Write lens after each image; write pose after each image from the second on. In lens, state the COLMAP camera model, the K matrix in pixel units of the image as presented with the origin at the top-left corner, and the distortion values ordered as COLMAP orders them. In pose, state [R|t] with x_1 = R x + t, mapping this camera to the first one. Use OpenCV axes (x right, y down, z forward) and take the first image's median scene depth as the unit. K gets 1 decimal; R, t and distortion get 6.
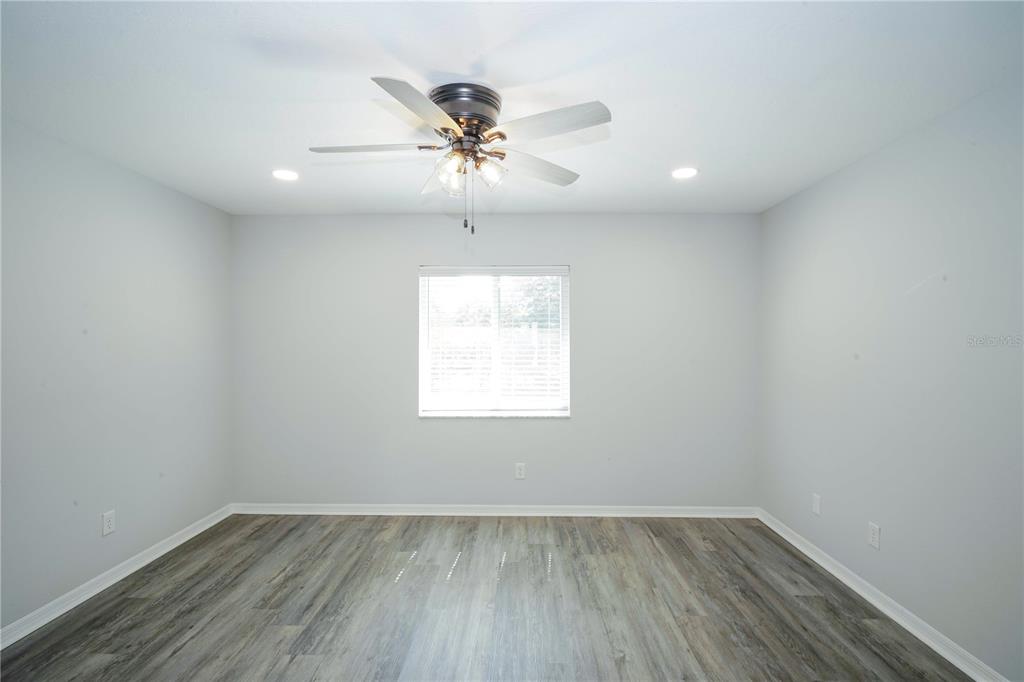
lens RADIAL K [[488.8, 0, 519.3], [0, 488.8, 342.8], [0, 0, 1]] dist [0.002219, -0.003821]
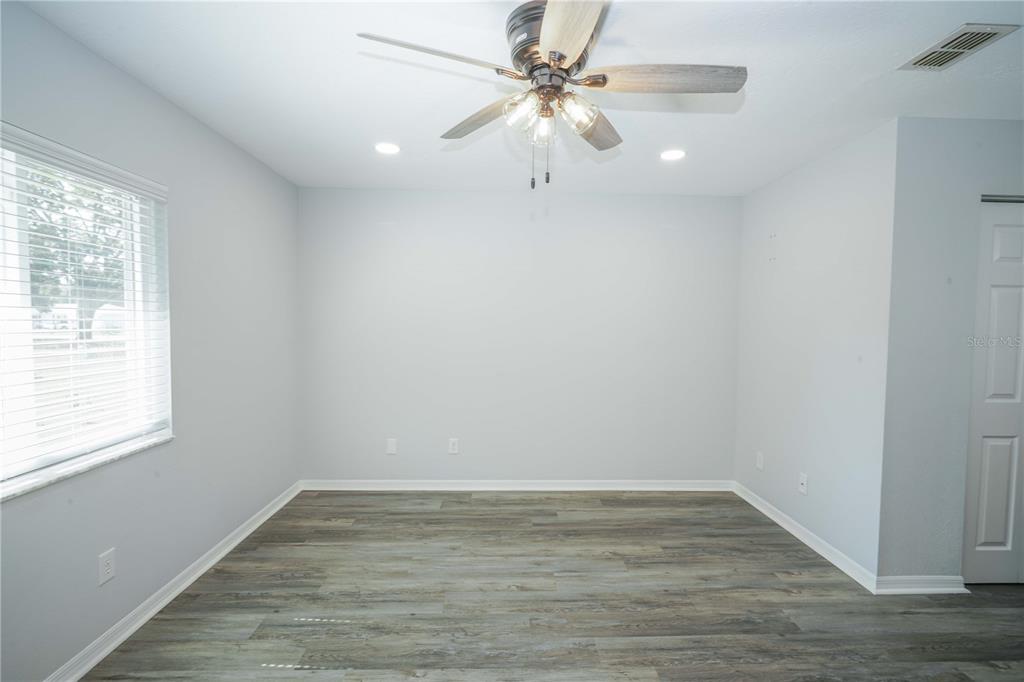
lens RADIAL K [[488.8, 0, 514.3], [0, 488.8, 339.1], [0, 0, 1]] dist [0.002219, -0.003821]
pose [[-0.059829, -0.040234, 0.997397, -0.647217], [-0.010923, 0.999154, 0.039650, -0.001467], [-0.998149, -0.008522, -0.060217, 0.742625]]
